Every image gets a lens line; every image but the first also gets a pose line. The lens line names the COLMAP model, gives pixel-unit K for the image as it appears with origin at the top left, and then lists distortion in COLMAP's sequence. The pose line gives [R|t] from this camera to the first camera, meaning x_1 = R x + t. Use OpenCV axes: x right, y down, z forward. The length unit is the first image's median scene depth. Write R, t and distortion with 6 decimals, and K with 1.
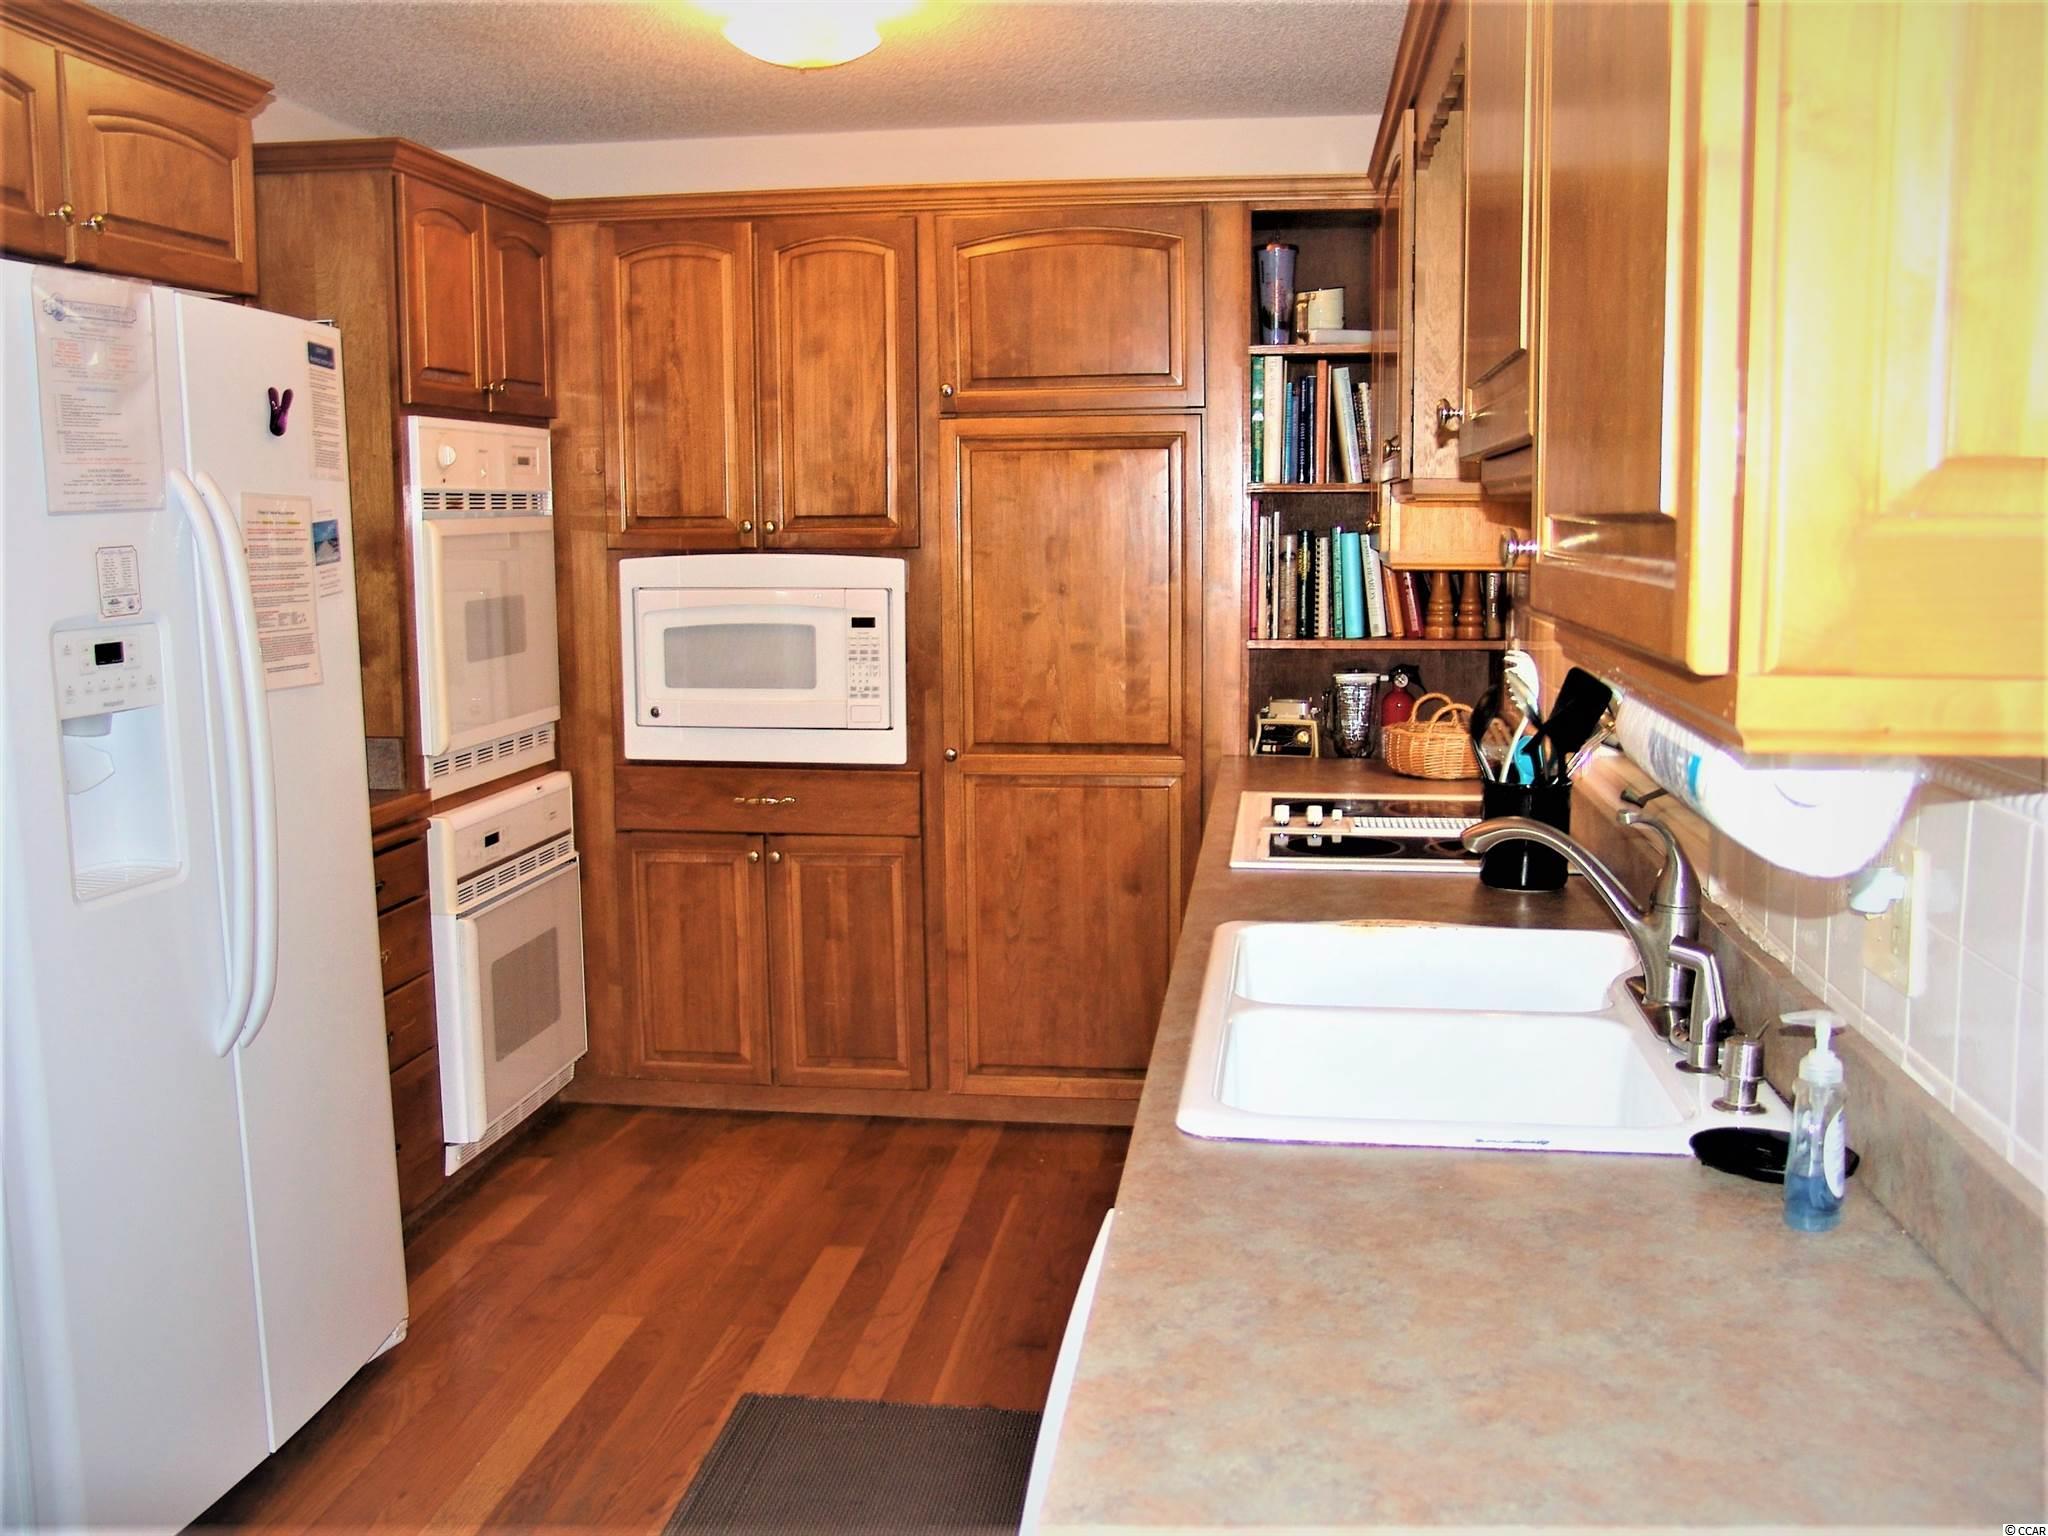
lens RADIAL K [[1857.2, 0, 1024.0], [0, 1857.2, 768.0], [0, 0, 1]] dist [-0.144707, 0.195895]
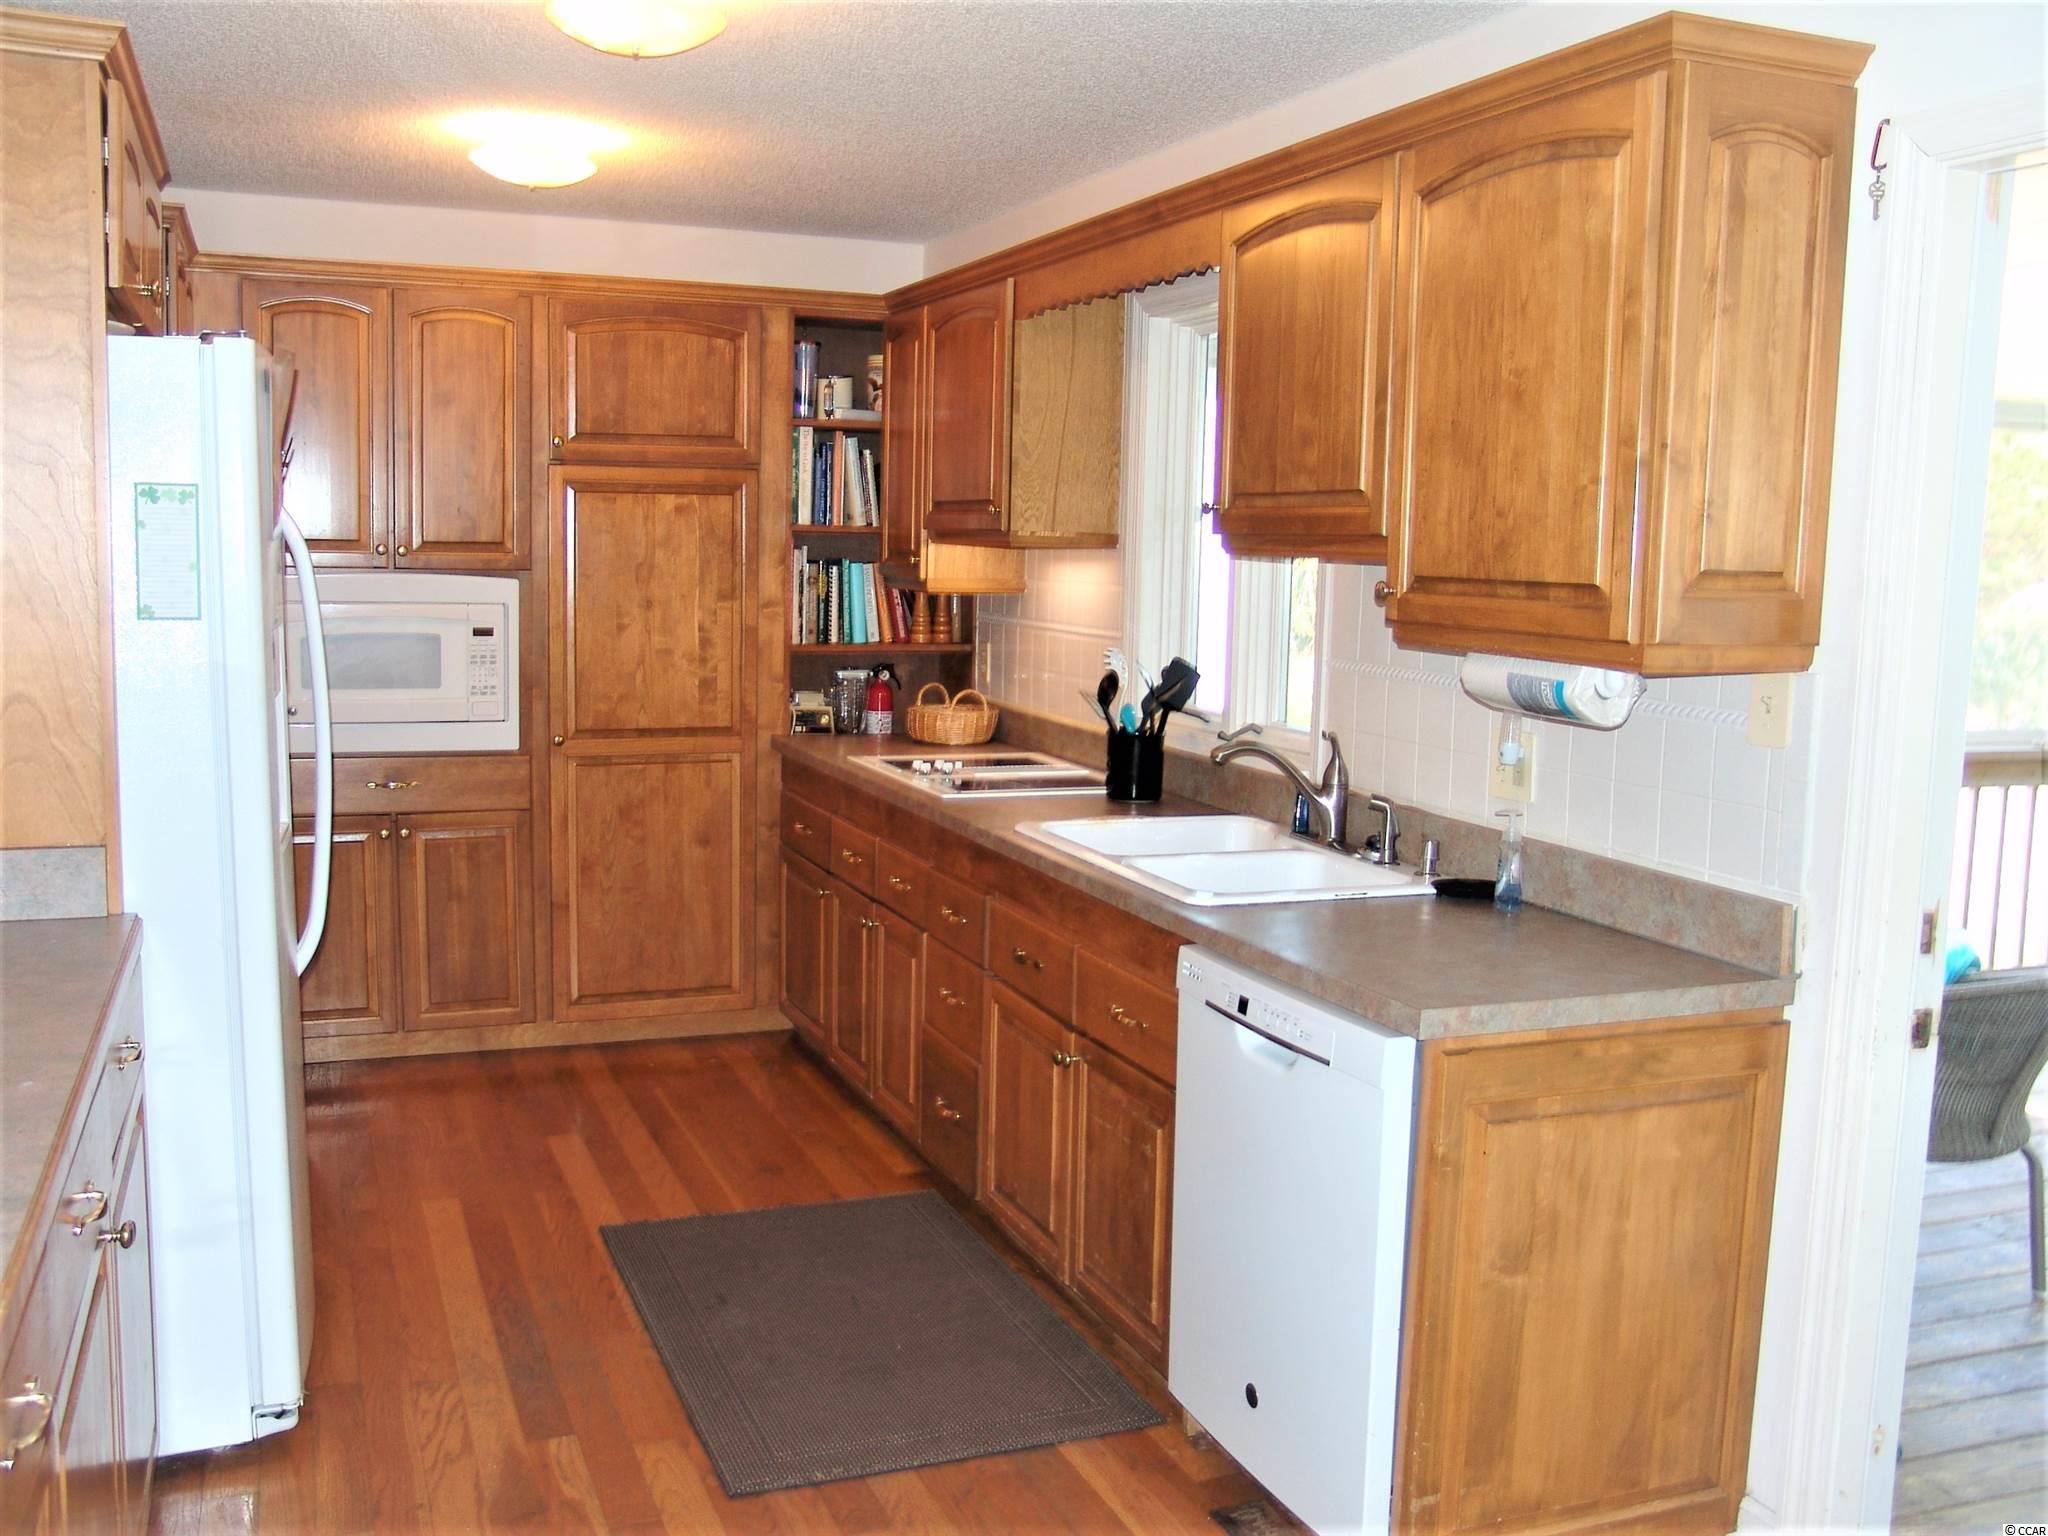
lens RADIAL K [[1857.2, 0, 1024.0], [0, 1857.2, 768.0], [0, 0, 1]] dist [-0.144707, 0.195895]
pose [[0.865556, -0.033811, 0.499670, -0.381454], [0.037661, 0.999288, 0.002380, 0.019538], [-0.499395, 0.016758, 0.866213, -0.199003]]
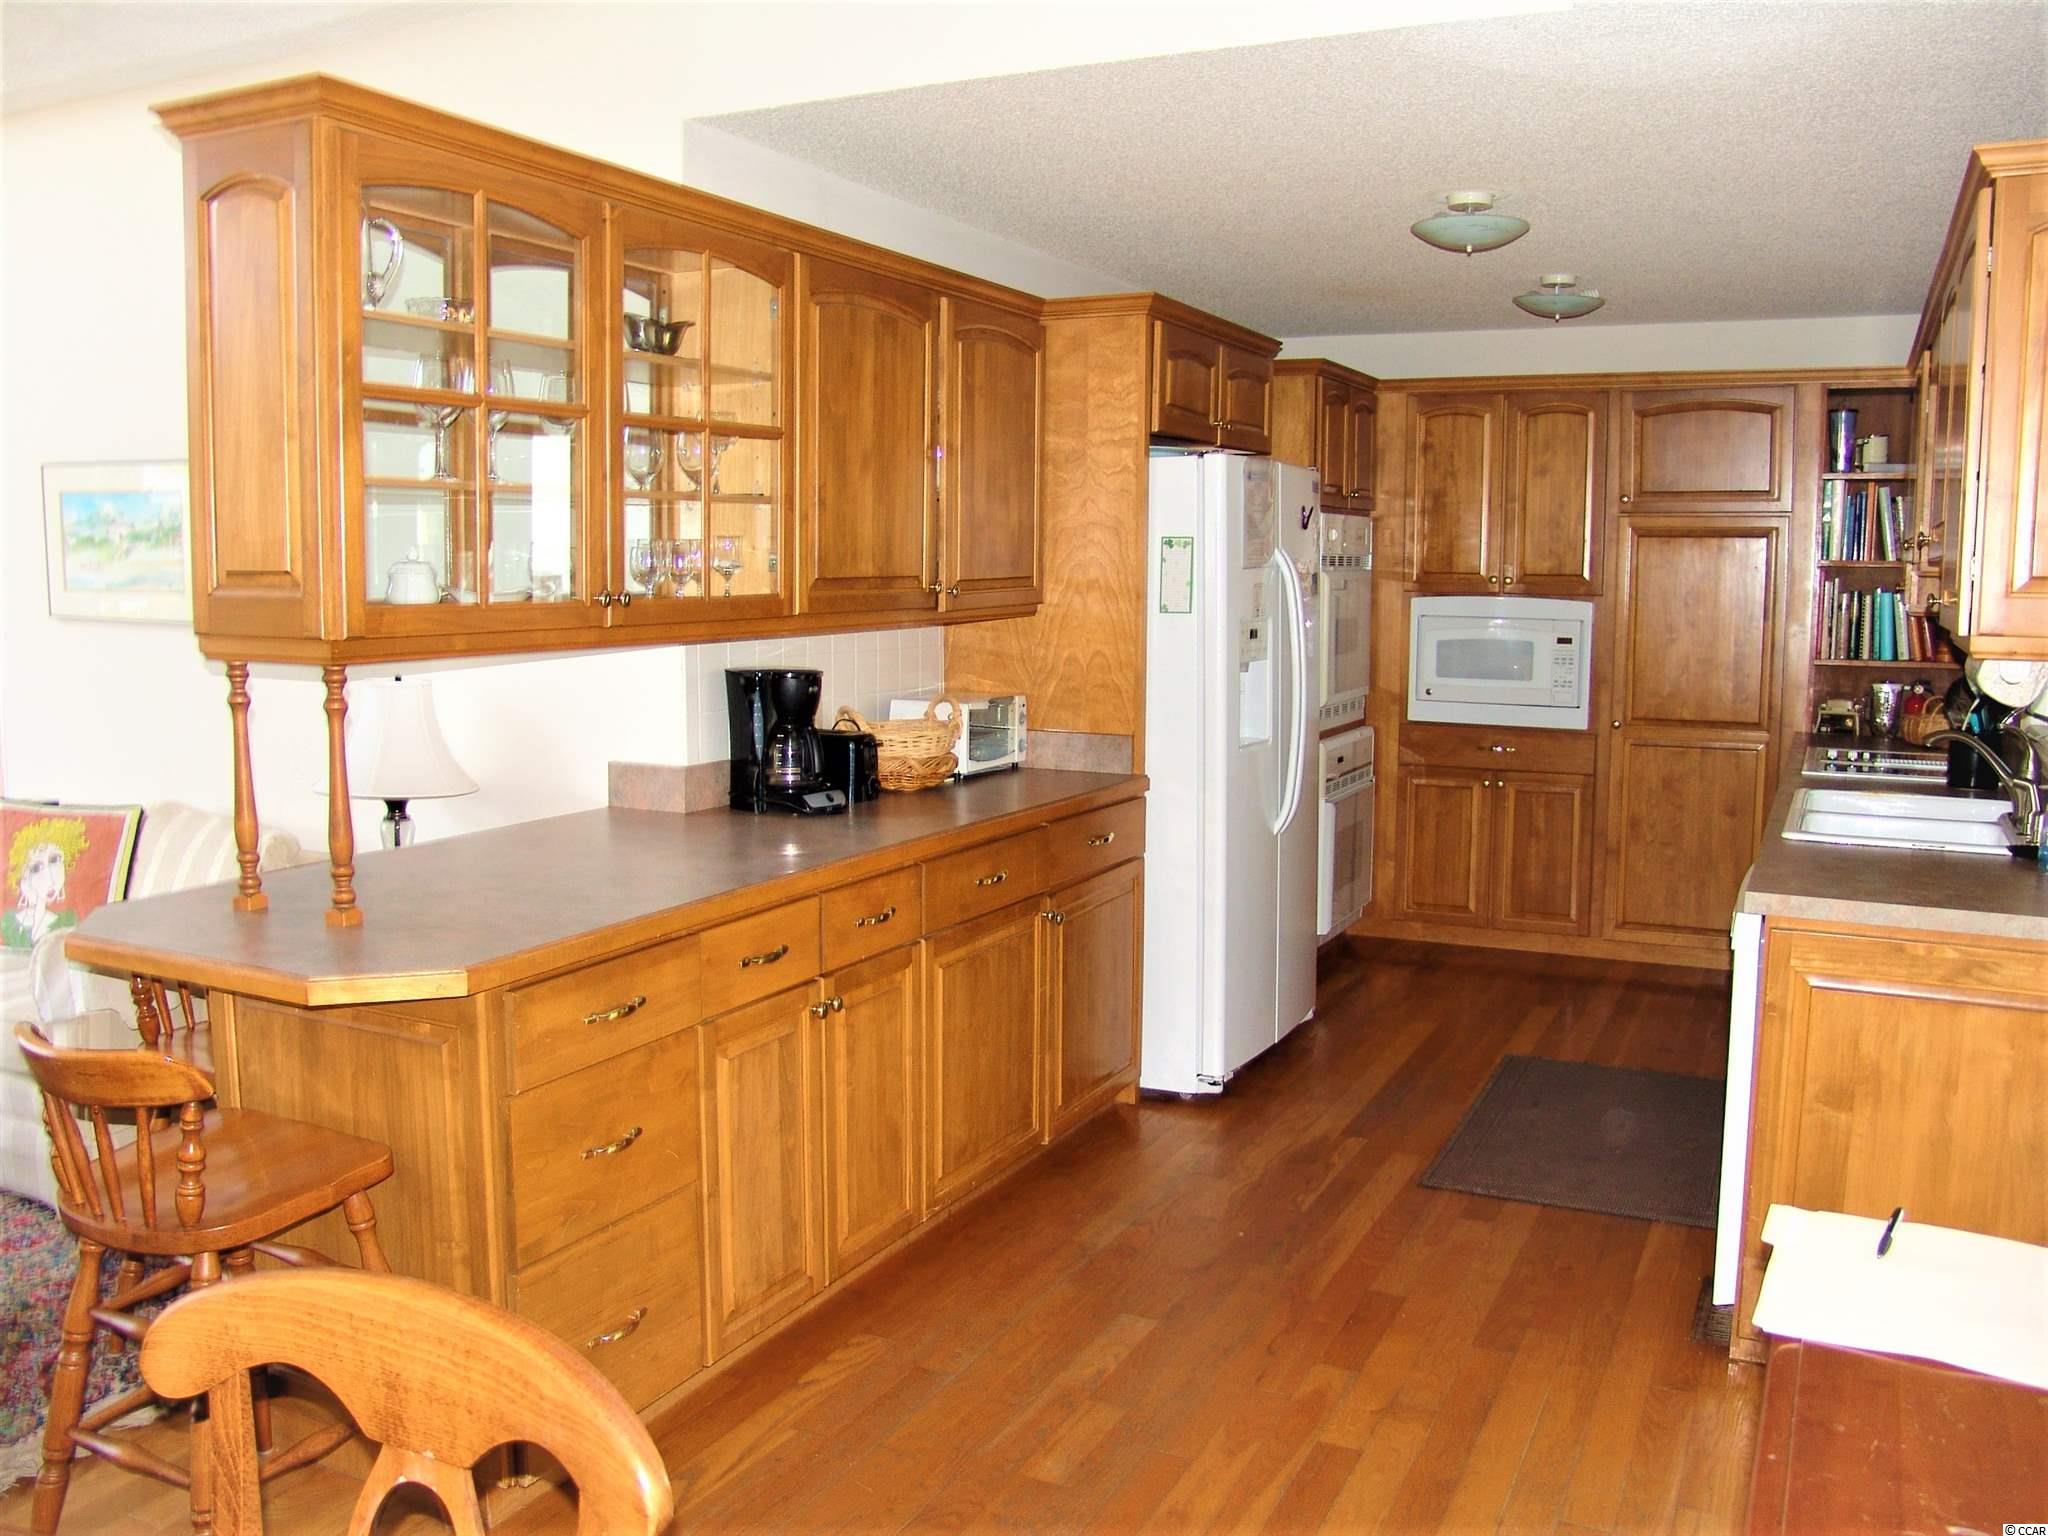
lens RADIAL K [[1710.8, 0, 1036.9], [0, 1710.8, 758.5], [0, 0, 1]] dist [-0.141427, 0.123771]
pose [[0.951757, 0.046146, -0.303364, -0.073837], [-0.052484, 0.998540, -0.012768, 0.067477], [0.302332, 0.028074, 0.952789, -0.545145]]
